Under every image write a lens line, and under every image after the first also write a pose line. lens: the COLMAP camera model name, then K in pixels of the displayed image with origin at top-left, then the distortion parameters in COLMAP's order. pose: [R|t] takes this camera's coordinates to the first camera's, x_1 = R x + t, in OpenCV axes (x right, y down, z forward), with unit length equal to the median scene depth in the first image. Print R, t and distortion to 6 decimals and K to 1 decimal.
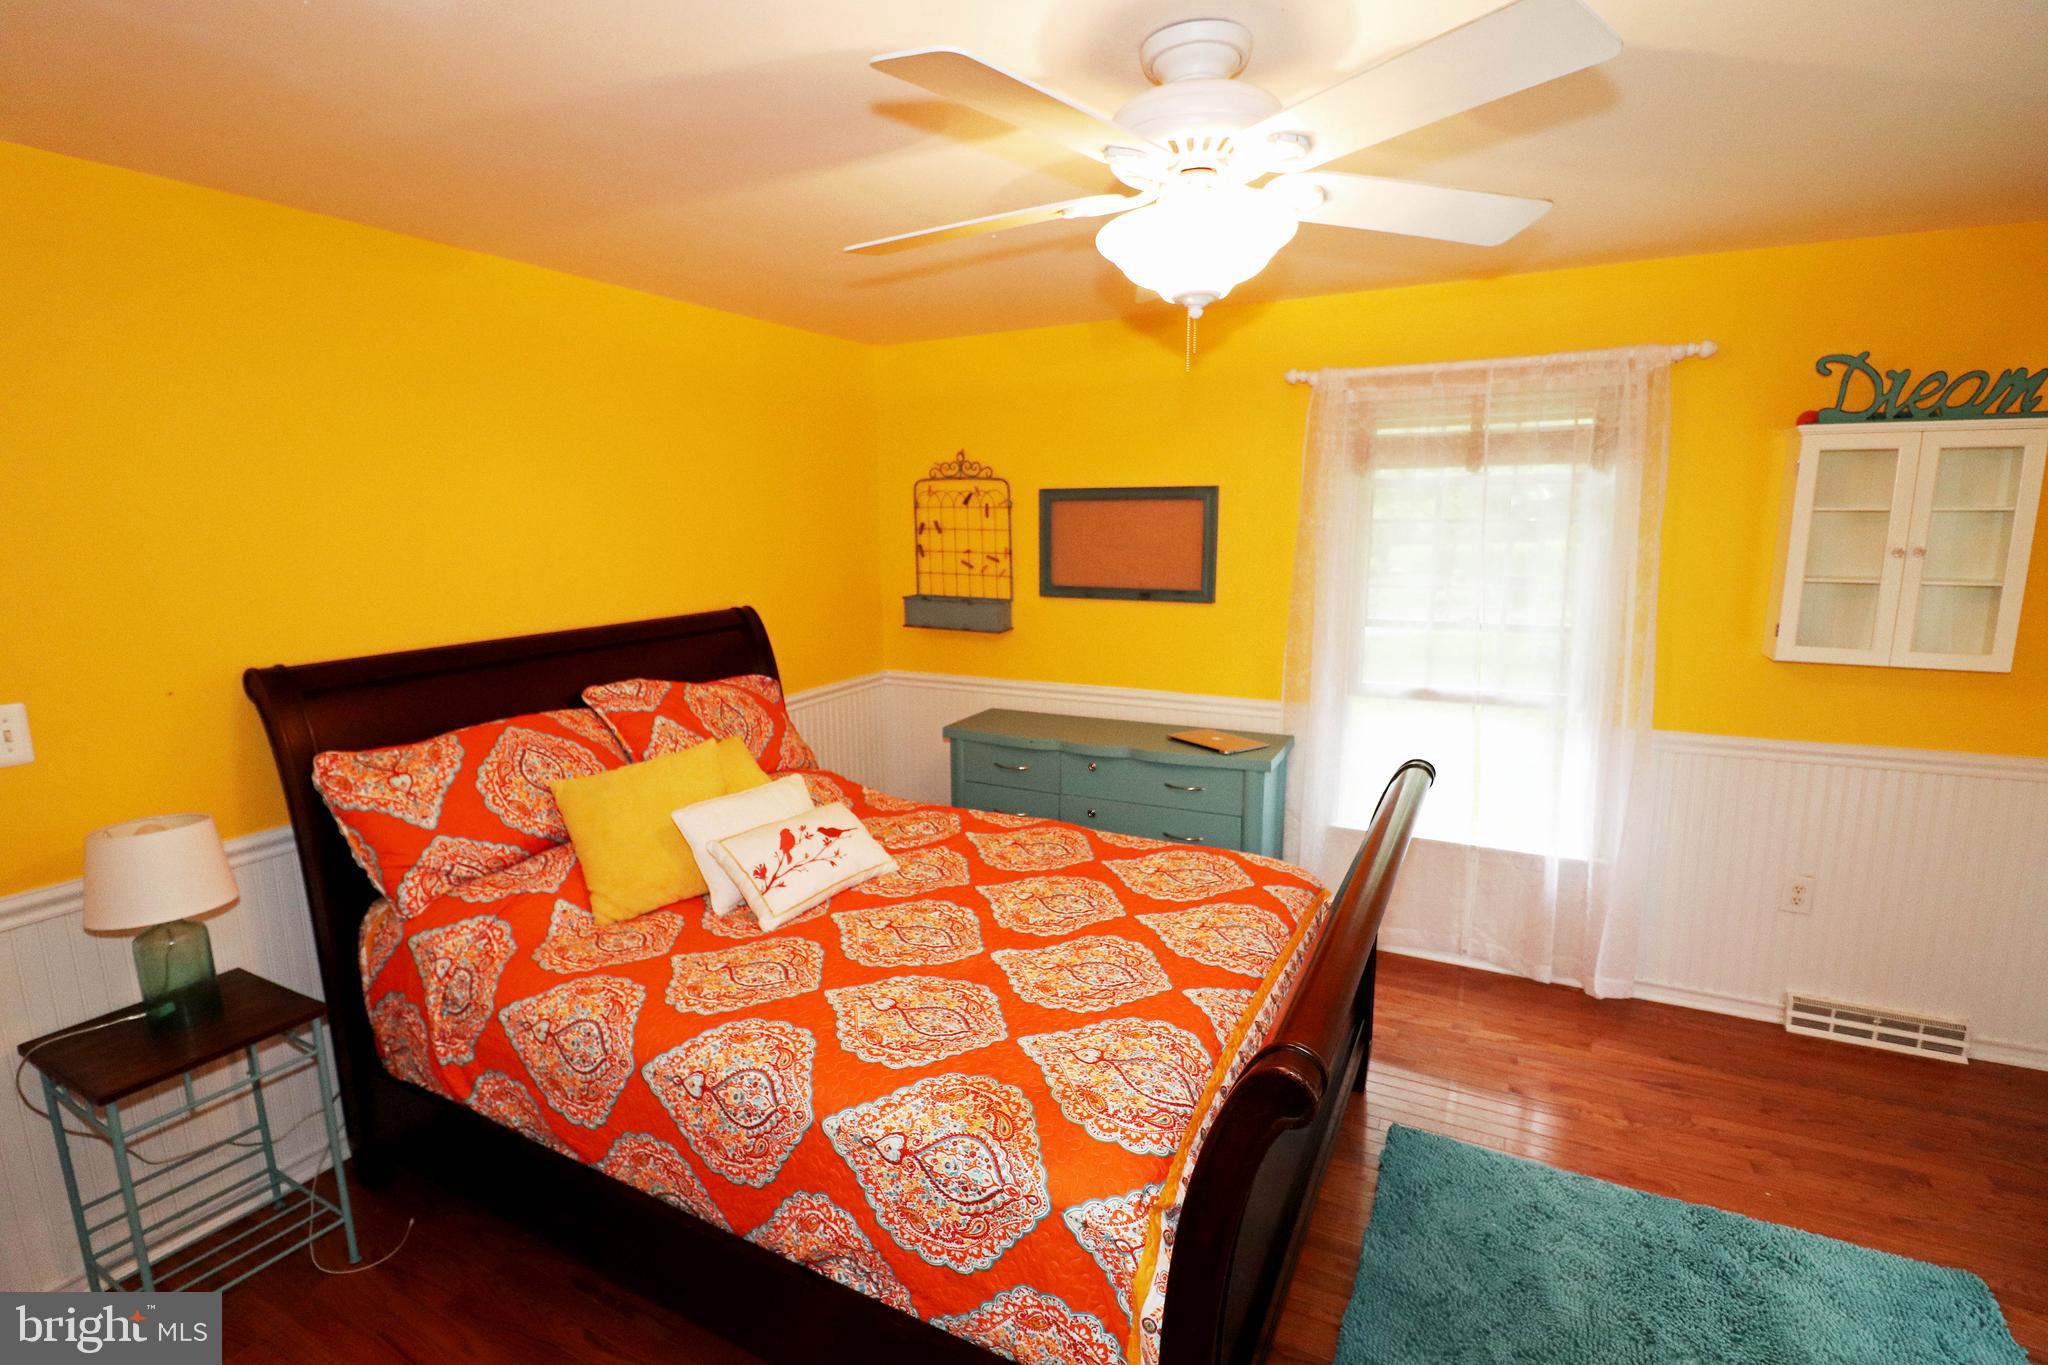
lens RADIAL K [[948.6, 0, 1024.5], [0, 948.6, 691.6], [0, 0, 1]] dist [-0.005217, -0.003041]
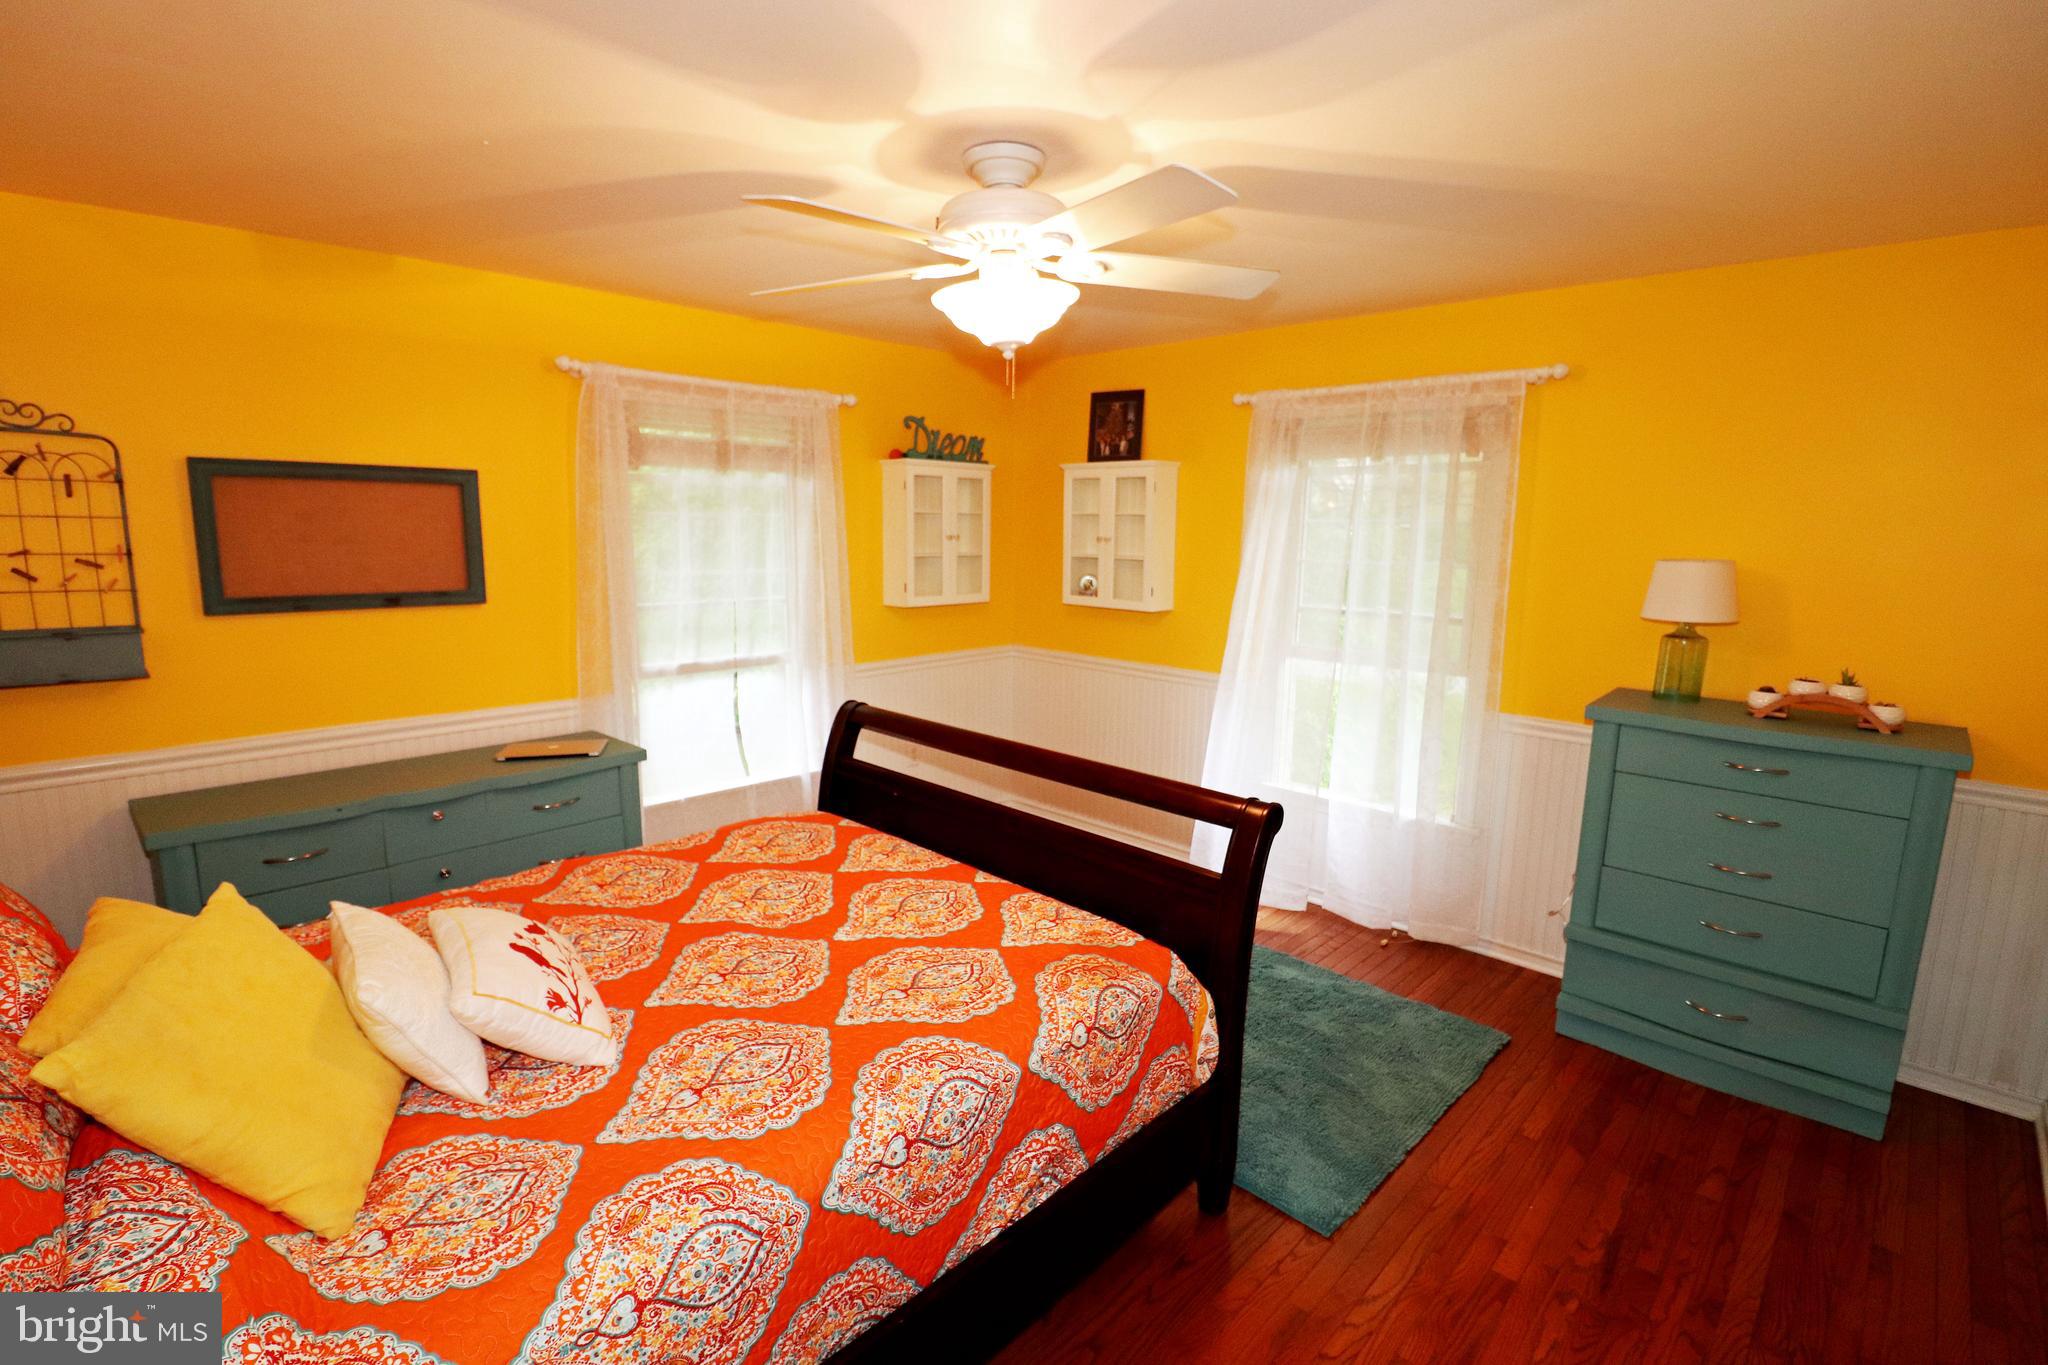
lens RADIAL K [[948.6, 0, 1023.8], [0, 948.6, 672.7], [0, 0, 1]] dist [-0.005217, -0.003041]
pose [[0.279954, -0.140029, 0.949746, -0.666938], [0.158268, 0.982500, 0.098206, -0.049118], [-0.946877, 0.122821, 0.297217, 0.361792]]
